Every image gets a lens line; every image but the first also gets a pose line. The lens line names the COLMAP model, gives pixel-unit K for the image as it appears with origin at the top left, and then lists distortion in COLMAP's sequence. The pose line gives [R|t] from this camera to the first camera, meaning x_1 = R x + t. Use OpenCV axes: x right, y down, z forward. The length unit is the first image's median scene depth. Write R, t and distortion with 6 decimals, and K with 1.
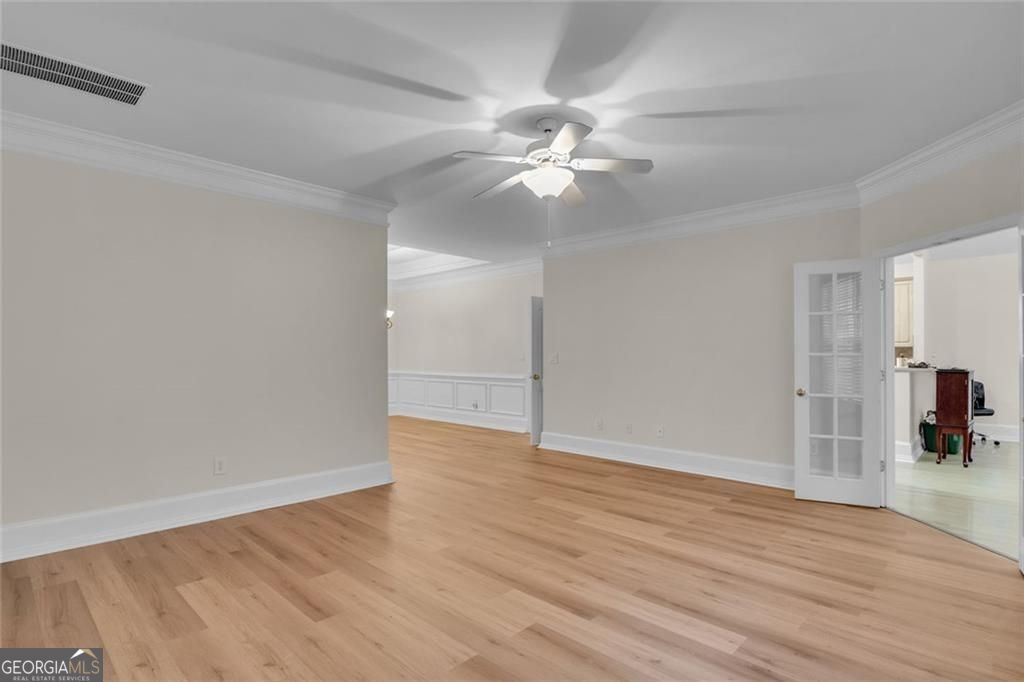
lens RADIAL K [[525.1, 0, 510.3], [0, 525.1, 339.0], [0, 0, 1]] dist [-0.004845, -0.000609]
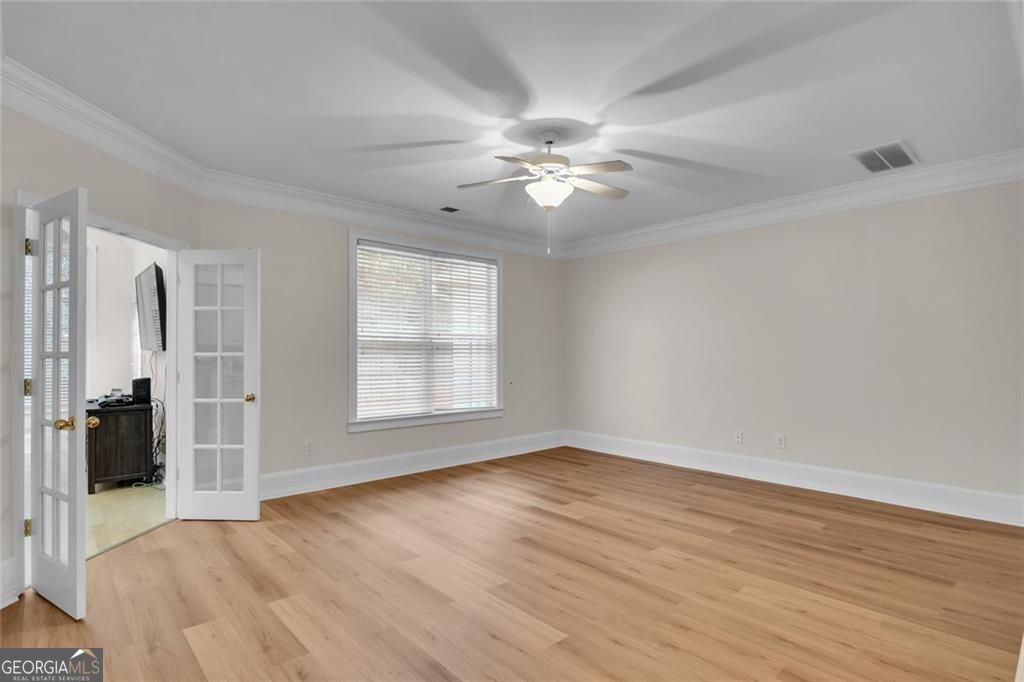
lens RADIAL K [[525.1, 0, 510.3], [0, 525.1, 339.0], [0, 0, 1]] dist [-0.004845, -0.000609]
pose [[-0.997906, 0.001064, 0.064672, 0.081761], [-0.002157, 0.998761, -0.049723, 0.051435], [-0.064644, -0.049759, -0.996667, 2.054569]]
